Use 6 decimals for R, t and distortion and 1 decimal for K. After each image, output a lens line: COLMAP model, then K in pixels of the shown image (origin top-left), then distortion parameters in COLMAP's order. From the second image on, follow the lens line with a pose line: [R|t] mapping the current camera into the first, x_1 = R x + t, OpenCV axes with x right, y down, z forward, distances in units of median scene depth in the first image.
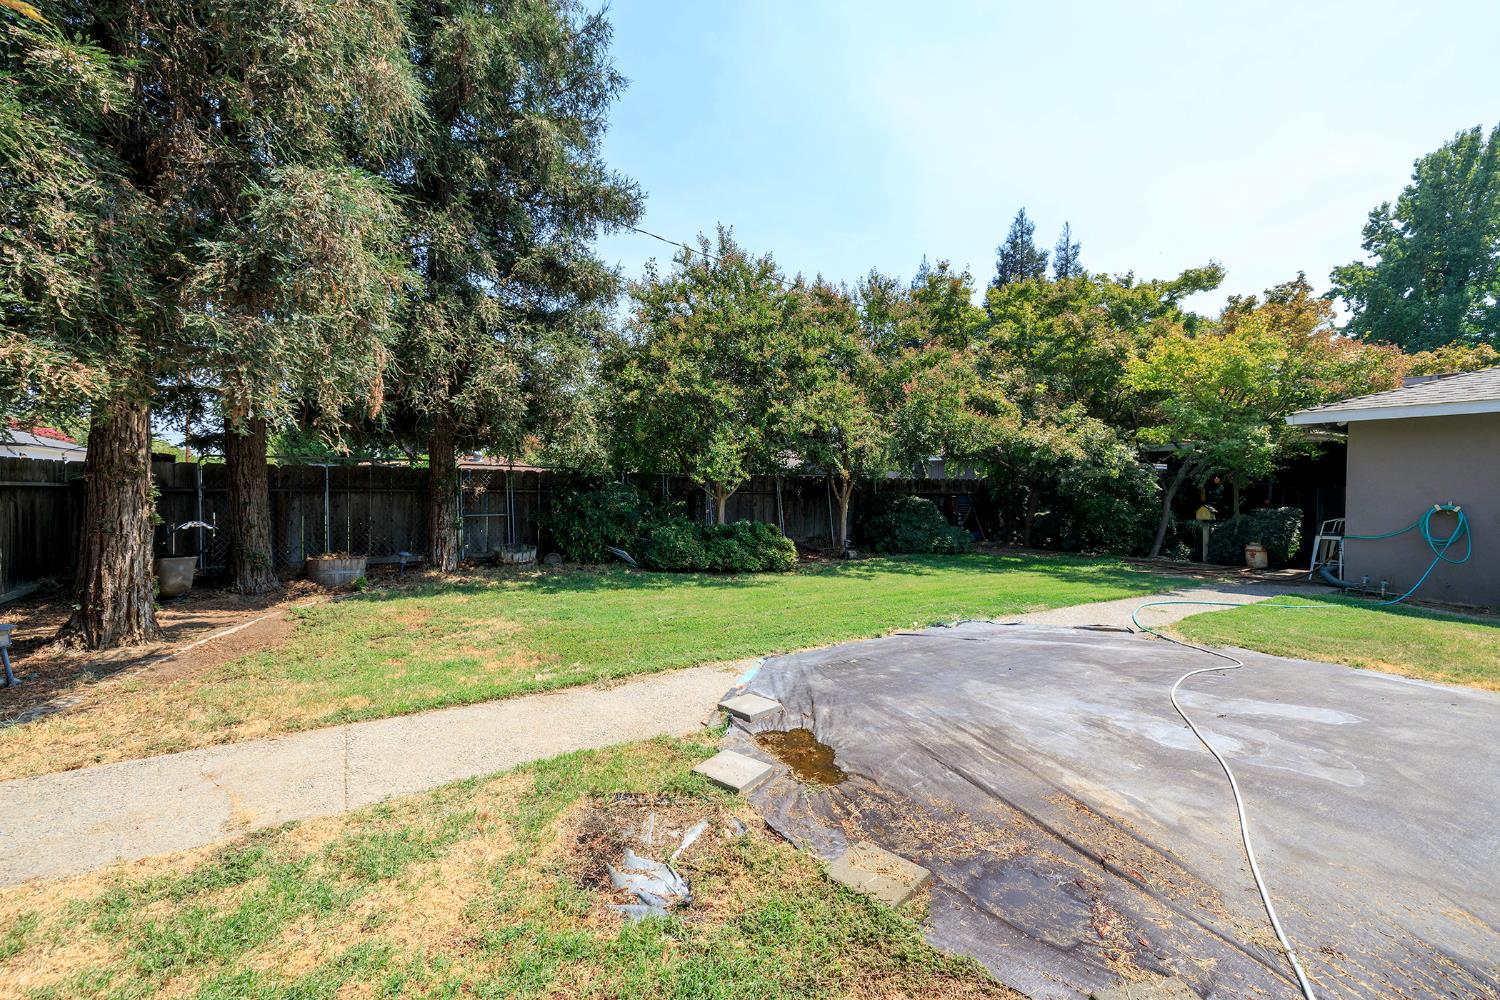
lens RADIAL K [[624.8, 0, 740.8], [0, 624.8, 497.9], [0, 0, 1]] dist [0.003636, -0.000696]
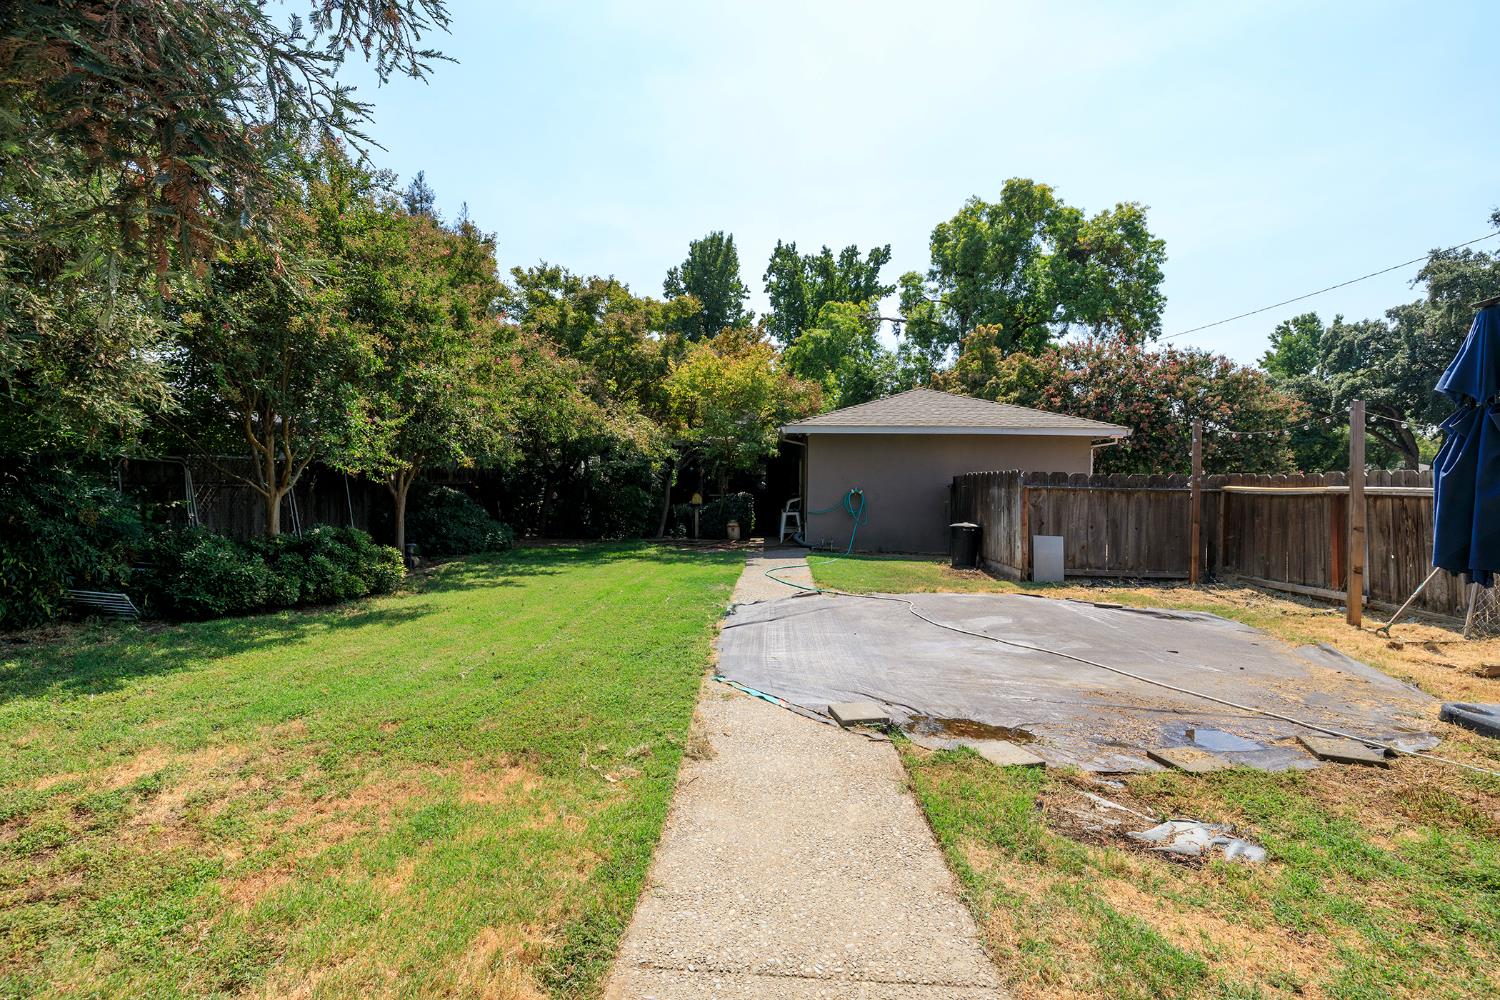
lens RADIAL K [[673.2, 0, 749.7], [0, 673.2, 473.9], [0, 0, 1]] dist [0.000810, 0.000157]
pose [[0.570400, 0.003983, 0.821358, -0.308339], [0.010166, 0.999877, -0.011908, -0.007825], [-0.821304, 0.015142, 0.570289, 0.165927]]
